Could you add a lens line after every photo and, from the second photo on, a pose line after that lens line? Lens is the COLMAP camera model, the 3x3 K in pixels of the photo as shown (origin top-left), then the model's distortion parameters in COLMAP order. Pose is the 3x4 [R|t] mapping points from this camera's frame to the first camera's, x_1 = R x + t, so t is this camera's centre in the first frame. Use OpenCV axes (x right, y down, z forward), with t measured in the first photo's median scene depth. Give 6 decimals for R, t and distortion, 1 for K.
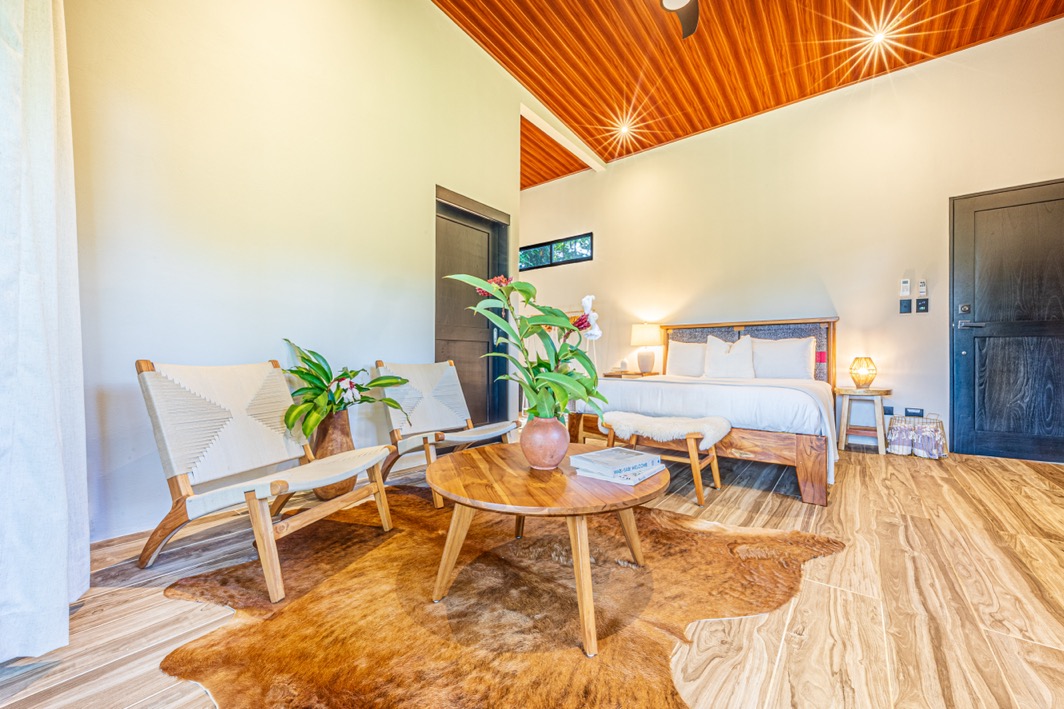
lens RADIAL K [[410.2, 0, 530.4], [0, 410.2, 358.4], [0, 0, 1]] dist [-0.002029, -0.000191]
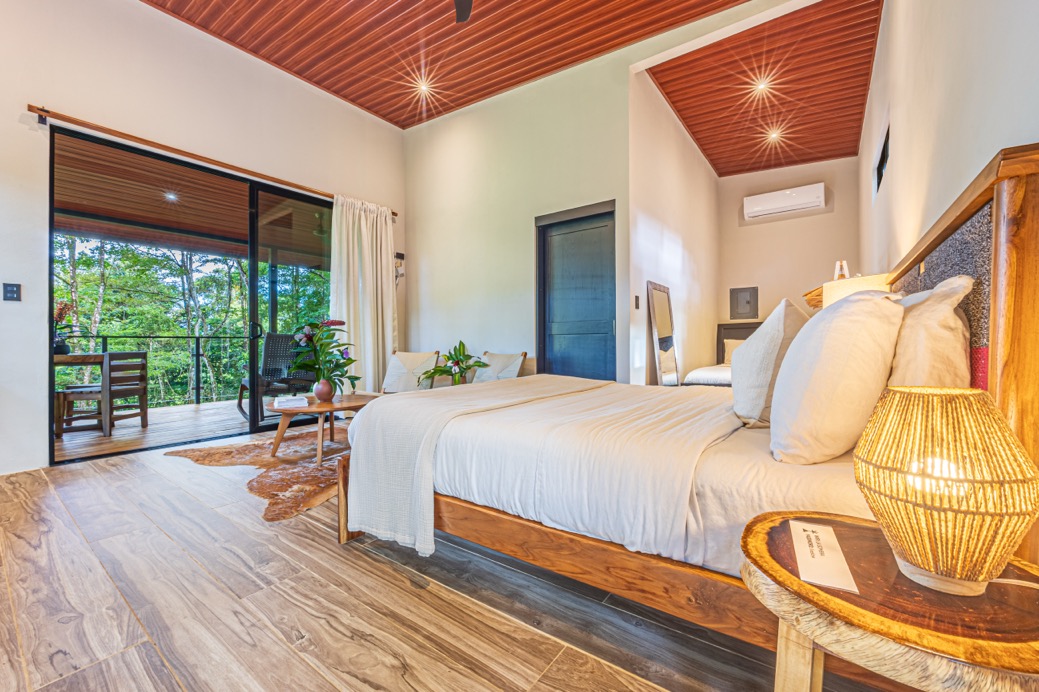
lens RADIAL K [[412.4, 0, 542.5], [0, 412.4, 343.6], [0, 0, 1]] dist [-0.005794, -0.000381]
pose [[0.059095, 0.003085, -0.998248, 1.075949], [0.004342, 0.999985, 0.003347, -0.025683], [0.998243, -0.004532, 0.059081, 0.932858]]
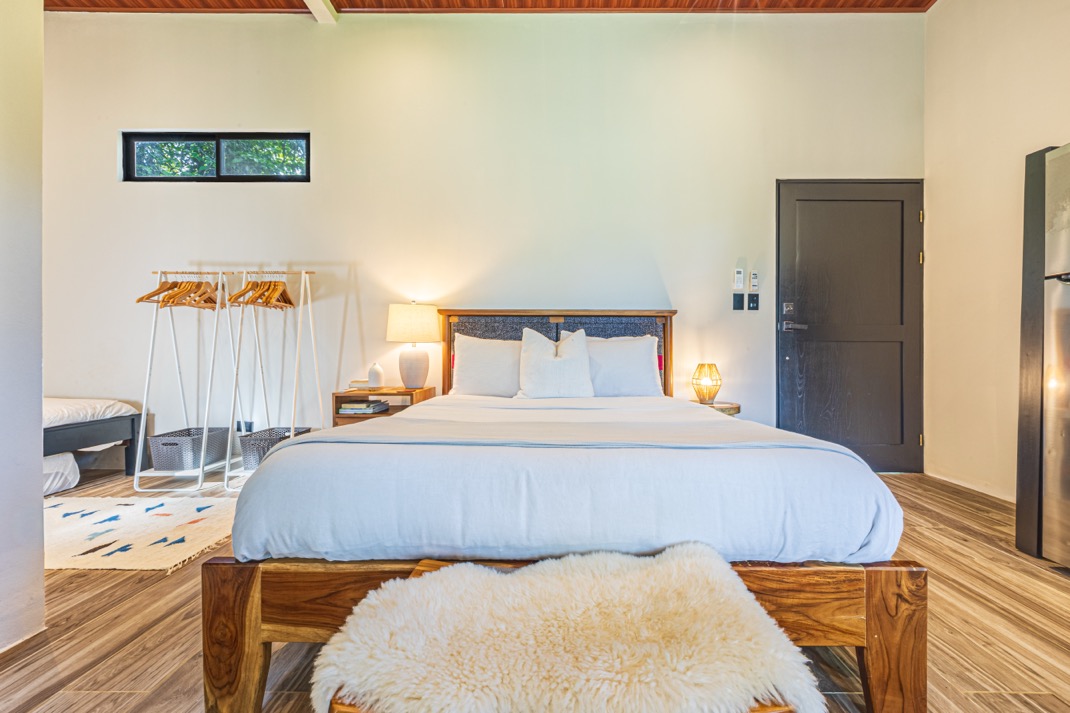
lens RADIAL K [[423.2, 0, 553.8], [0, 423.2, 355.8], [0, 0, 1]] dist [-0.000835, 0.000001]
pose [[0.787210, 0.002924, 0.616678, 0.104097], [-0.001905, 0.999996, -0.002309, -0.016328], [-0.616682, 0.000643, 0.787212, 0.613755]]
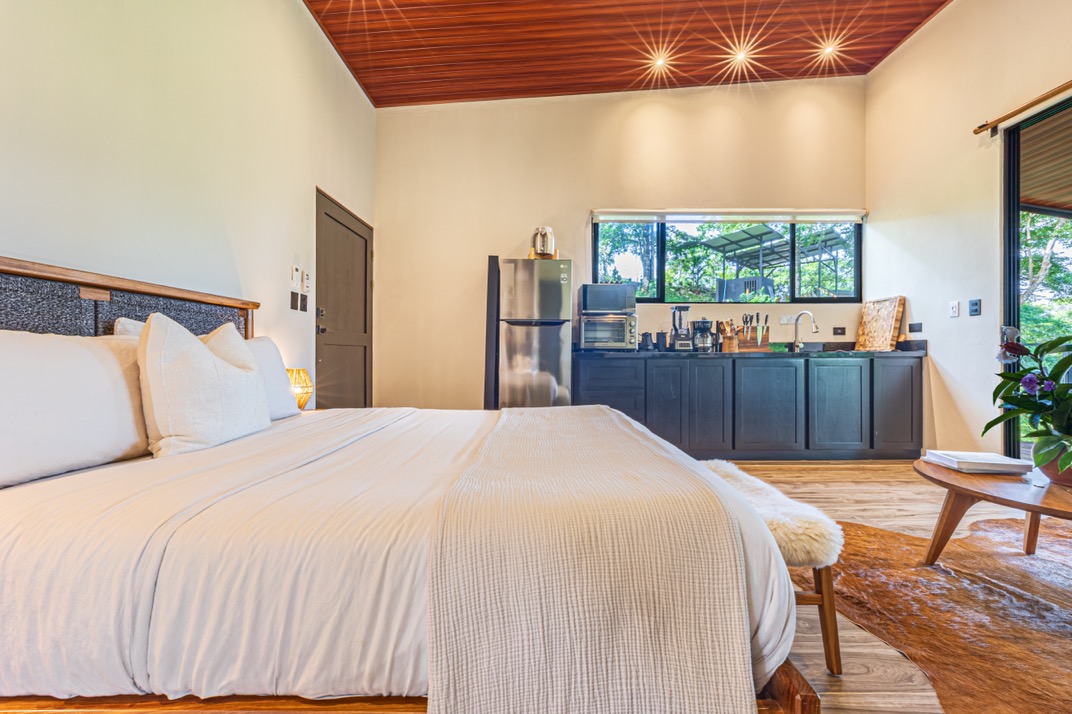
lens RADIAL K [[419.4, 0, 536.7], [0, 419.4, 349.2], [0, 0, 1]] dist [0.001882, 0.000186]
pose [[-0.619721, 0.005153, 0.784805, 0.012475], [-0.000478, 0.999976, -0.006944, -0.033787], [-0.784822, -0.004679, -0.619704, 1.249265]]
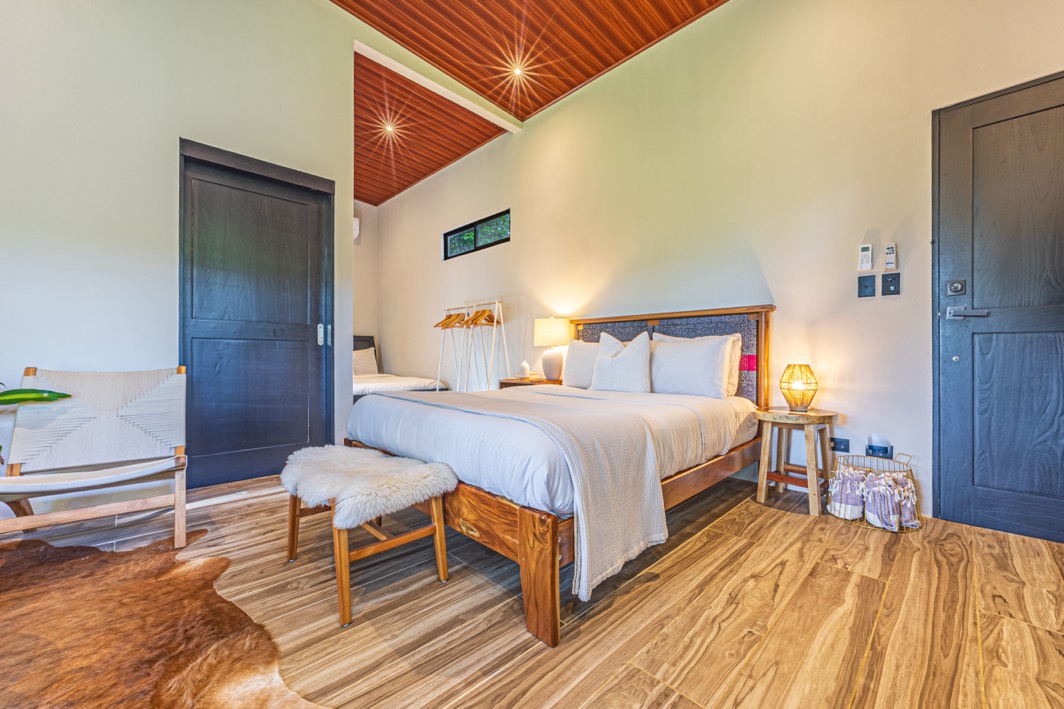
lens RADIAL K [[413.7, 0, 535.8], [0, 413.7, 355.2], [0, 0, 1]] dist [-0.003289, 0.000024]
pose [[0.991924, 0.002832, -0.126804, 0.528781], [-0.003200, 0.999991, -0.002702, -0.015570], [0.126795, 0.003086, 0.991924, 0.313022]]
